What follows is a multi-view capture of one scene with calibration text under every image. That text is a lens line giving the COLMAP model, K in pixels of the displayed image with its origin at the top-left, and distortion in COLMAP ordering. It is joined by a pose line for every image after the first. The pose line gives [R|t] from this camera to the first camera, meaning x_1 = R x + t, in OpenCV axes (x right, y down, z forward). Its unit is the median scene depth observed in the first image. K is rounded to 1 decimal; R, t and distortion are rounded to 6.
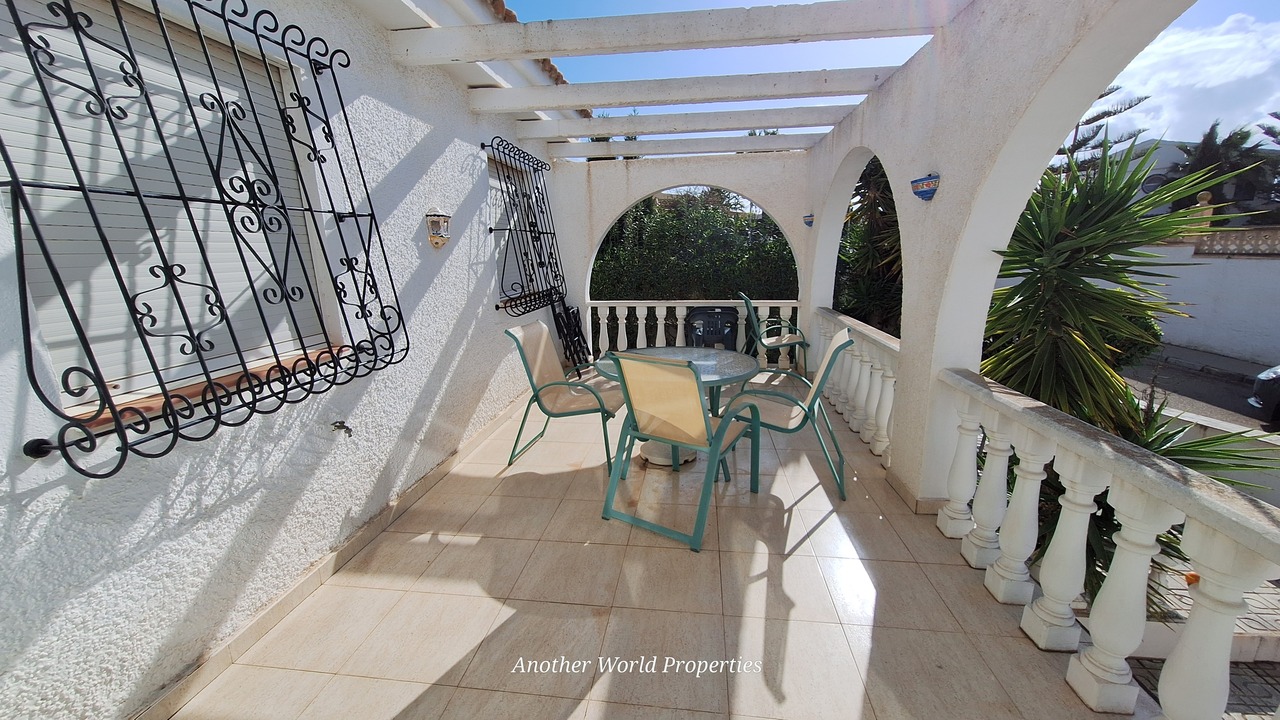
lens RADIAL K [[501.5, 0, 640.0], [0, 501.5, 360.0], [0, 0, 1]] dist [0.000425, 0.000048]
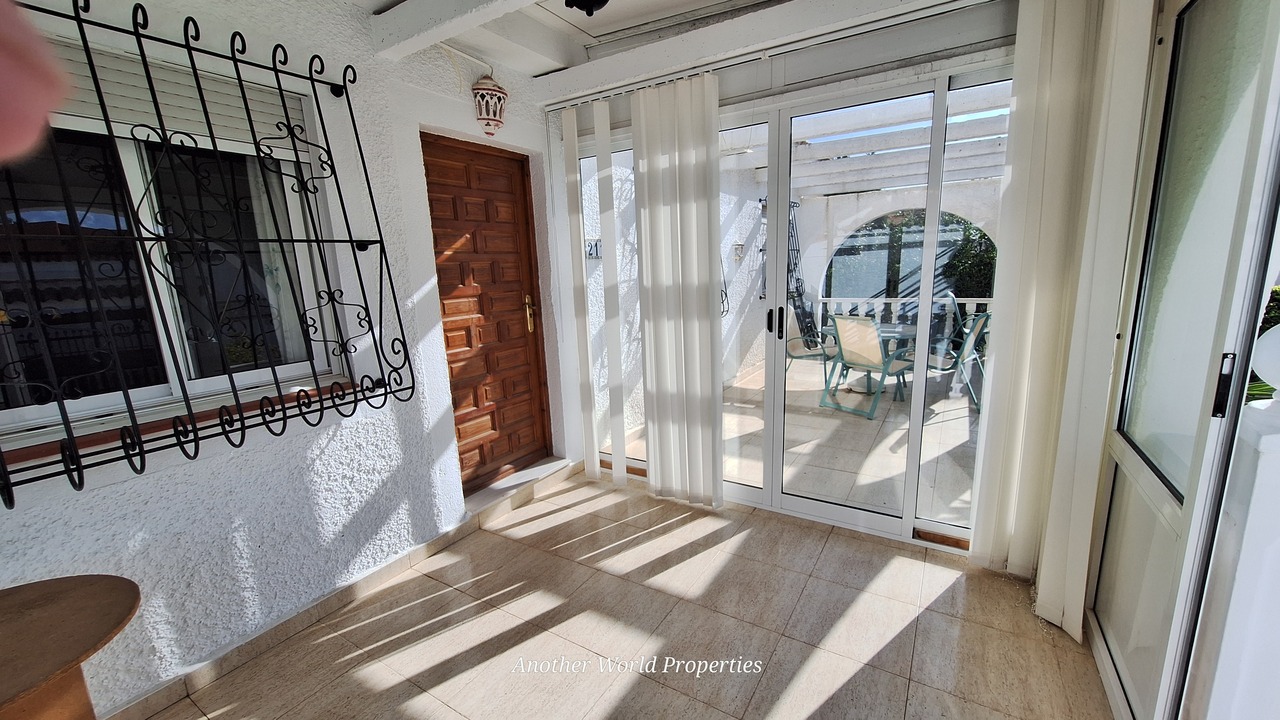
lens RADIAL K [[501.5, 0, 640.0], [0, 501.5, 360.0], [0, 0, 1]] dist [0.000425, 0.000048]
pose [[0.901515, 0.063870, -0.428009, 0.093230], [-0.070238, 0.997530, 0.000915, 0.162082], [0.427011, 0.029238, 0.903774, -0.829704]]
